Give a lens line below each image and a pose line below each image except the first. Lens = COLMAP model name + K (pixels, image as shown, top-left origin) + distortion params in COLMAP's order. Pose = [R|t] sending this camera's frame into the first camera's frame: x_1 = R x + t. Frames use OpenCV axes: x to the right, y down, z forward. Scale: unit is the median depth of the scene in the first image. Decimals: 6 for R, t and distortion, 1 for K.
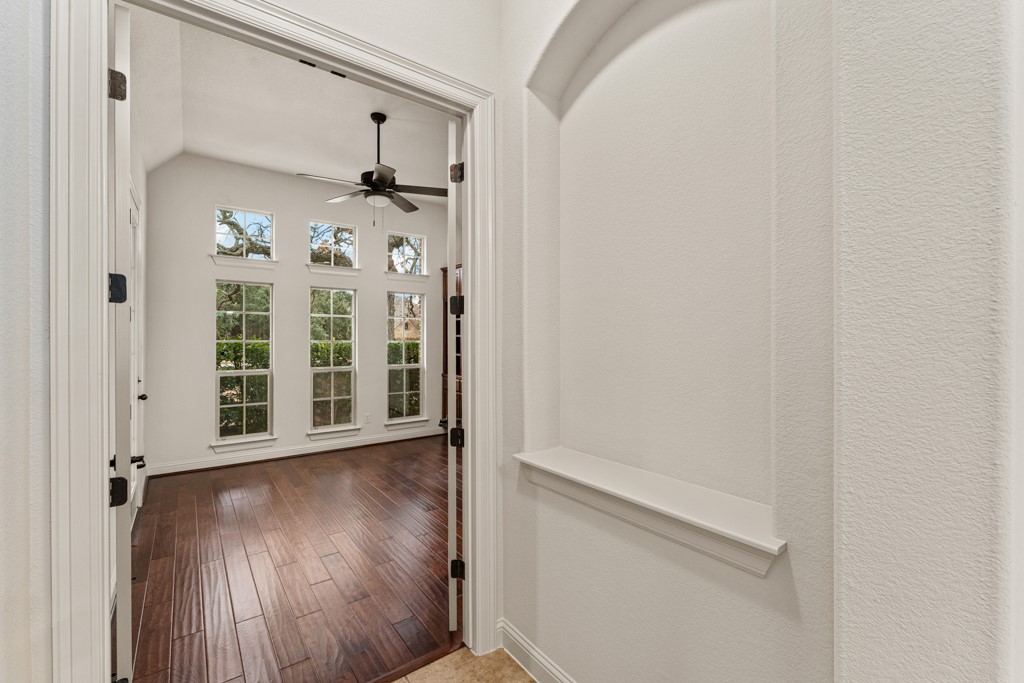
lens RADIAL K [[443.7, 0, 521.2], [0, 443.7, 345.5], [0, 0, 1]] dist [-0.002807, 0.000113]
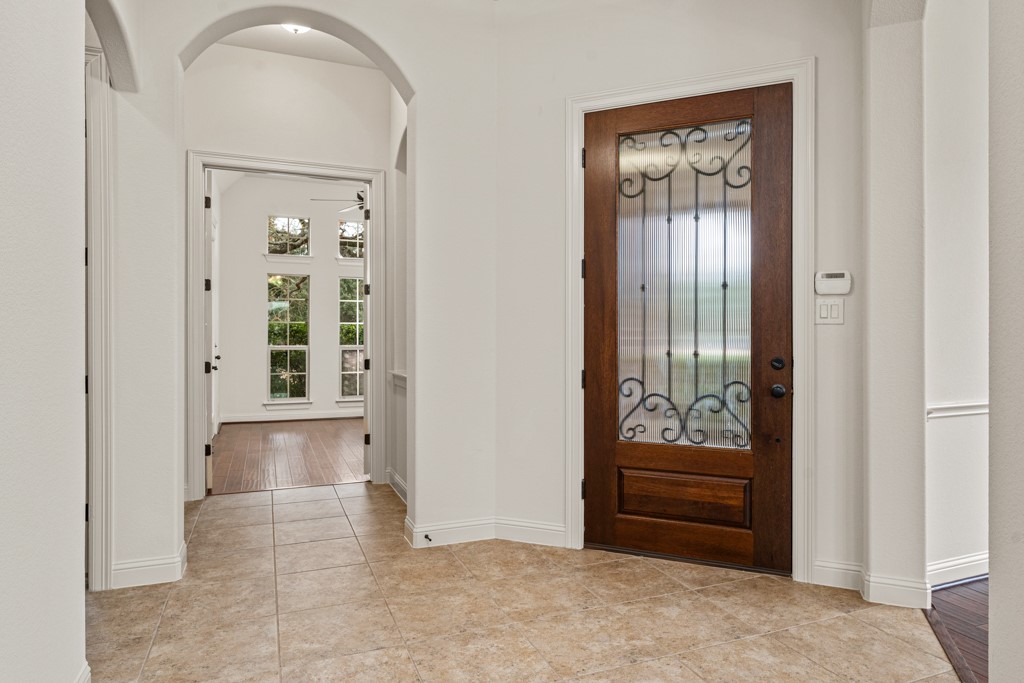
lens RADIAL K [[587.0, 0, 507.3], [0, 587.0, 337.6], [0, 0, 1]] dist [-0.001508, -0.000809]
pose [[0.968219, -0.002148, -0.250093, 0.338657], [-0.000036, 0.999962, -0.008725, 0.042912], [0.250102, 0.008457, 0.968183, -0.388356]]
